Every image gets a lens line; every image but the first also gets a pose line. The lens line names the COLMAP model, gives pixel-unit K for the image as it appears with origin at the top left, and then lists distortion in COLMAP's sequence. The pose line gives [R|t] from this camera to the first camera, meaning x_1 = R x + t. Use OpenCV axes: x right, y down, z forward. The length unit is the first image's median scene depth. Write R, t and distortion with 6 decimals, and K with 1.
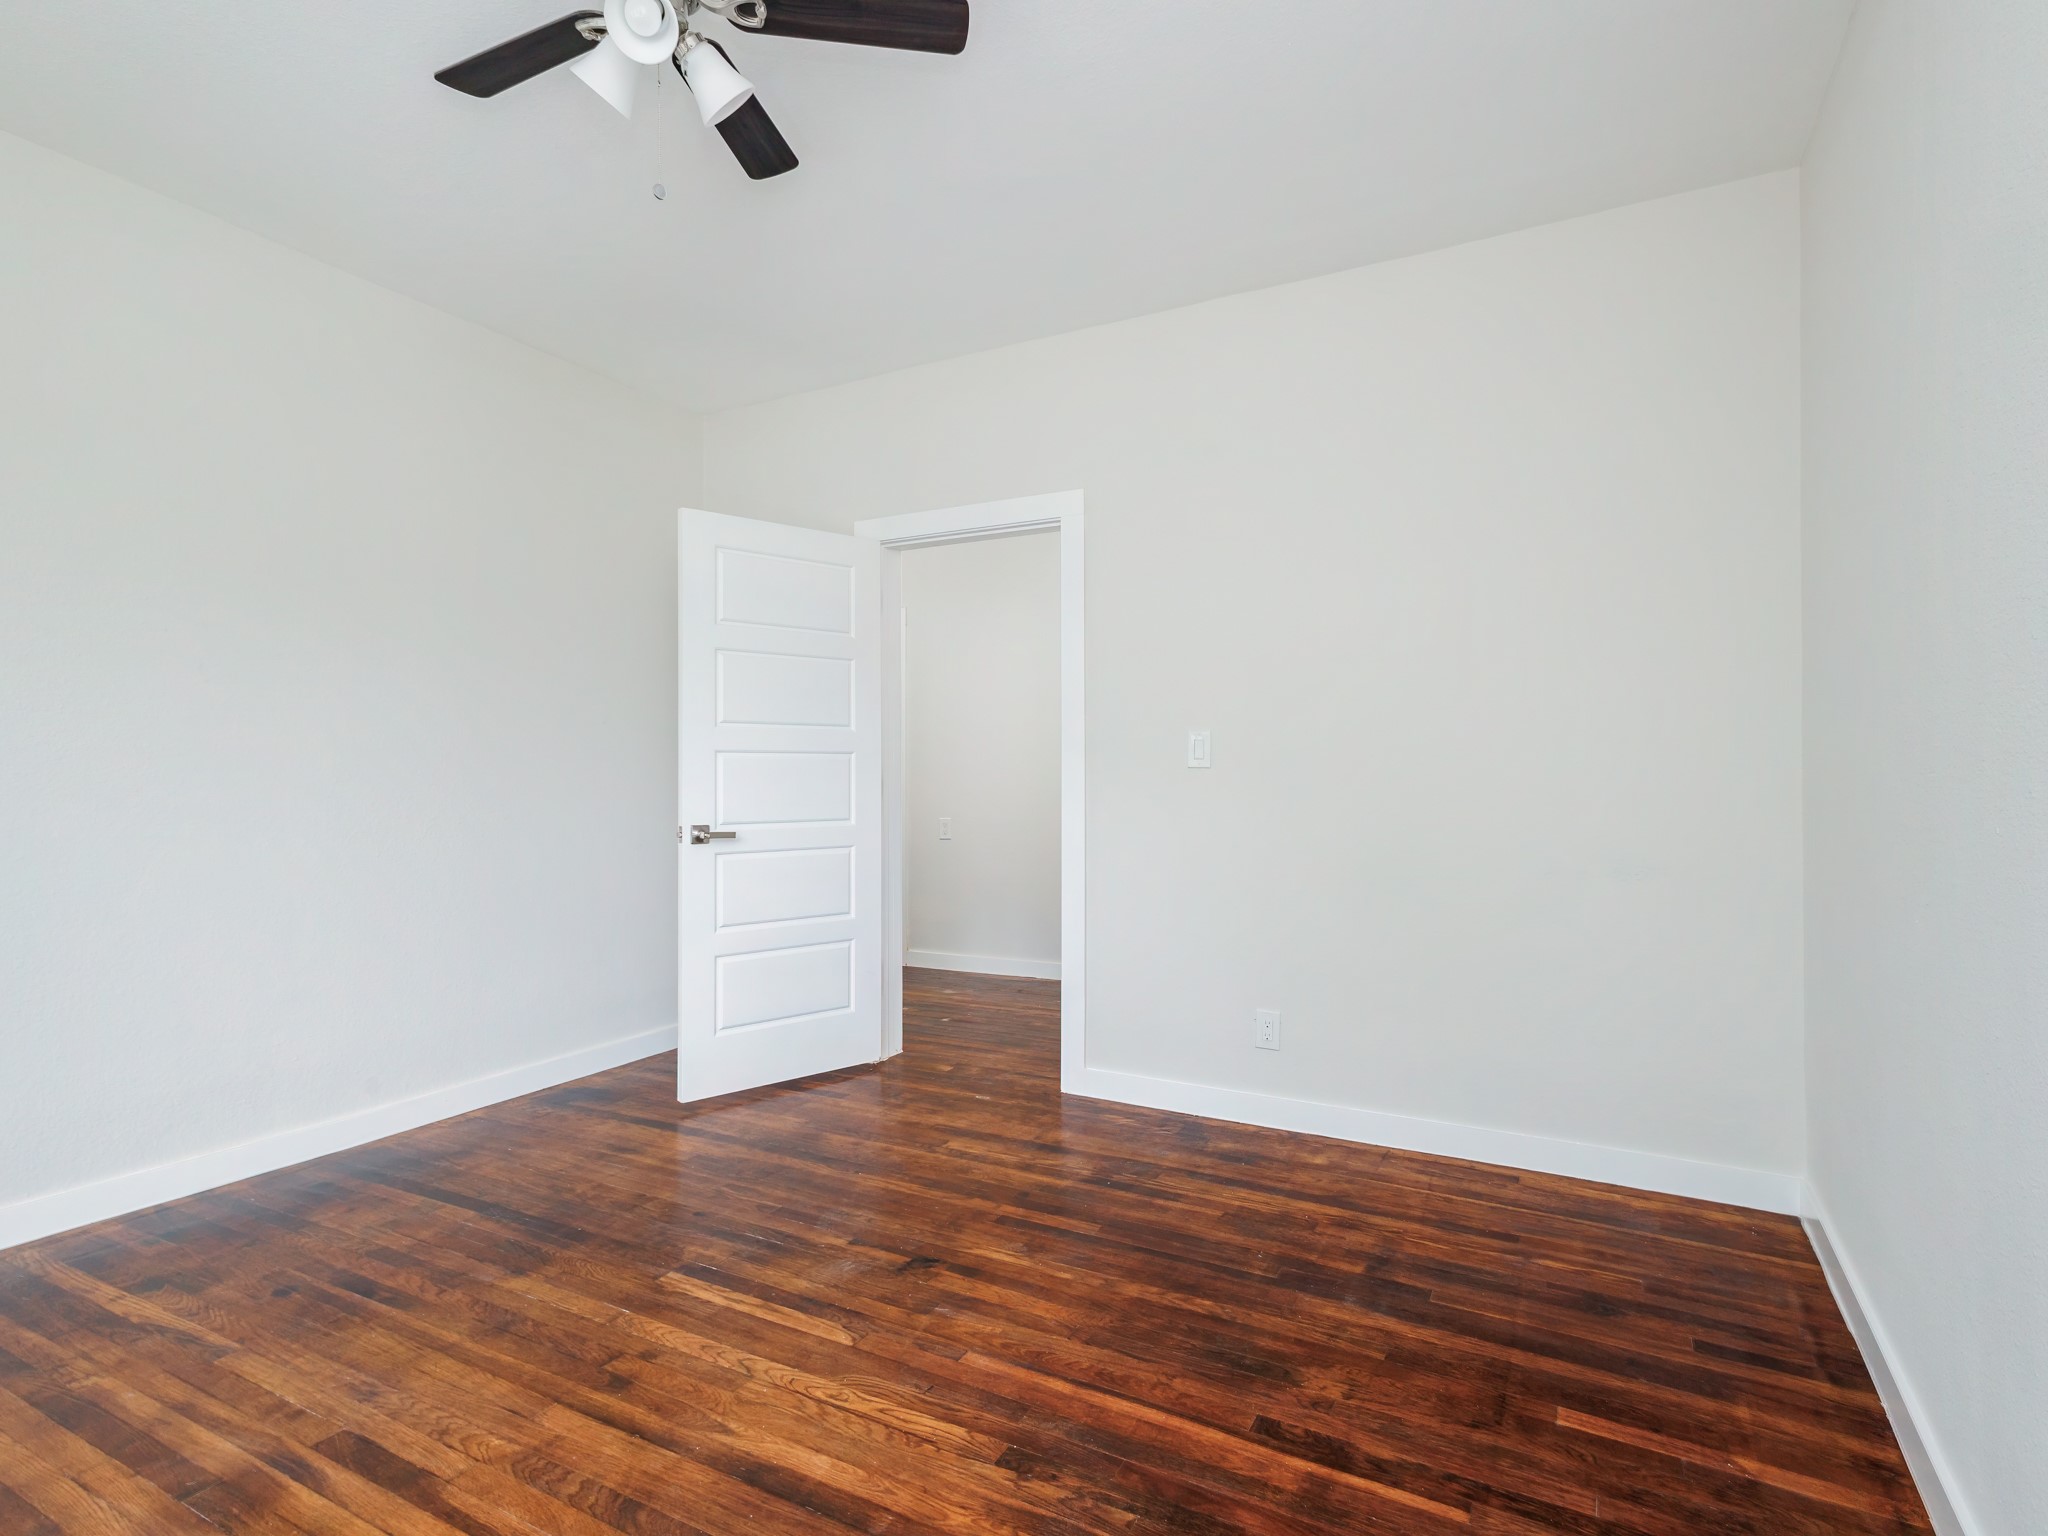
lens RADIAL K [[1040.5, 0, 1024.2], [0, 1040.5, 767.9], [0, 0, 1]] dist [0.028068, -0.003003]
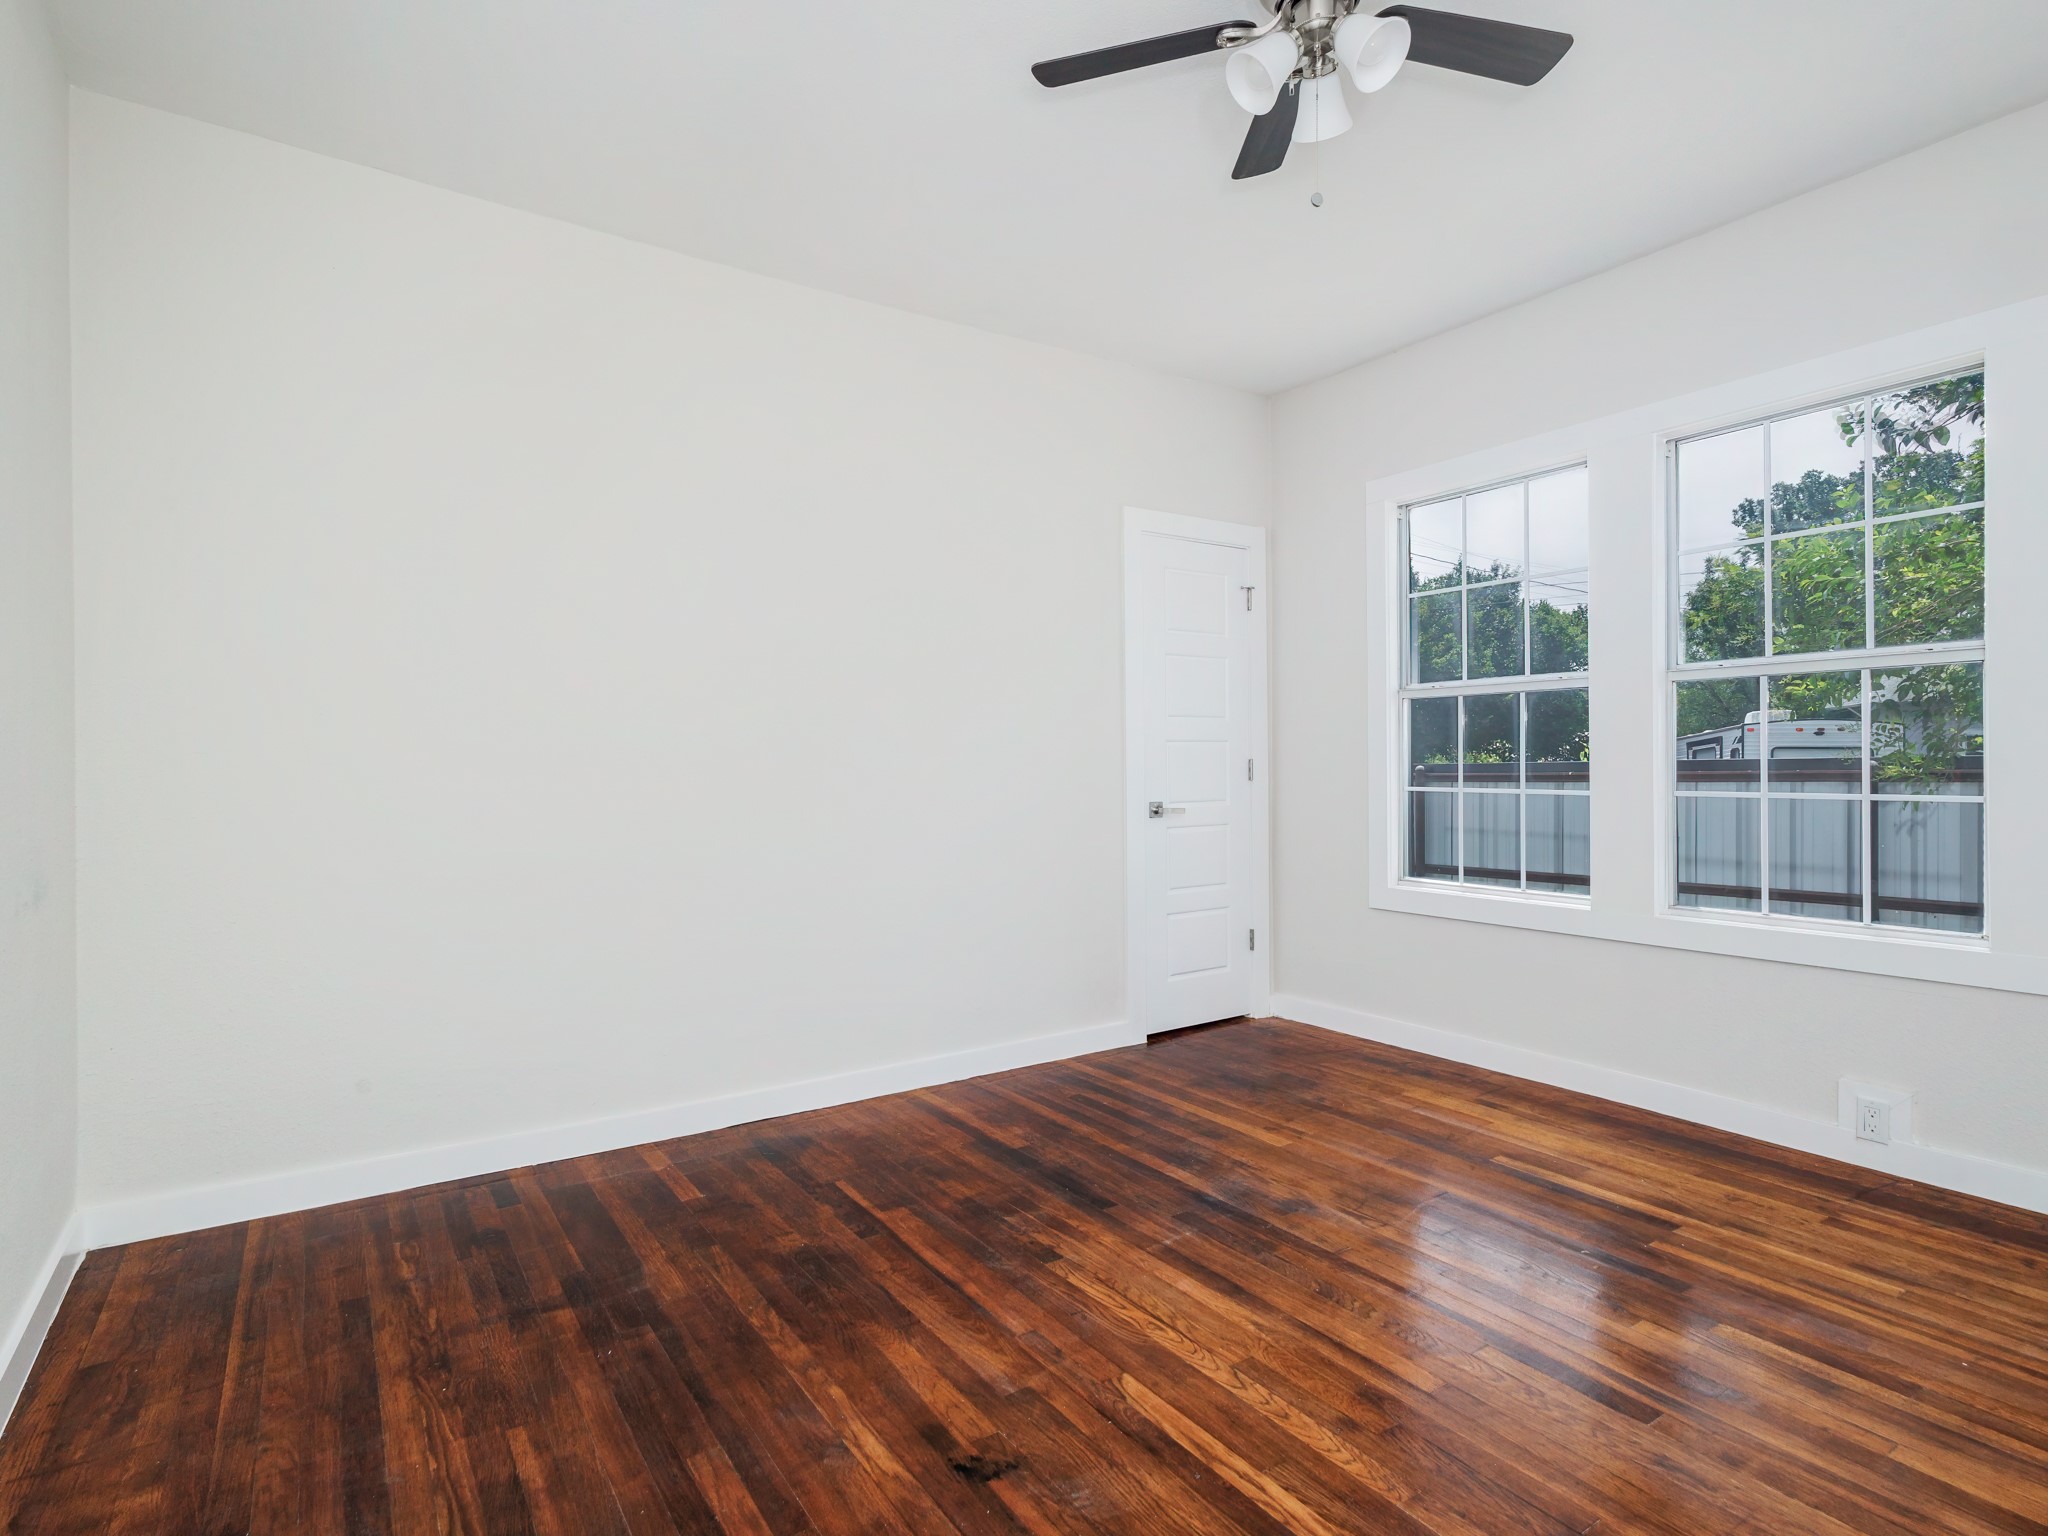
lens RADIAL K [[1040.5, 0, 1024.5], [0, 1040.5, 769.7], [0, 0, 1]] dist [0.028068, -0.003003]
pose [[-0.884641, 0.003559, 0.466258, -0.508846], [0.001961, 0.999990, -0.003912, 0.023746], [-0.466268, -0.002547, -0.884640, 1.825753]]
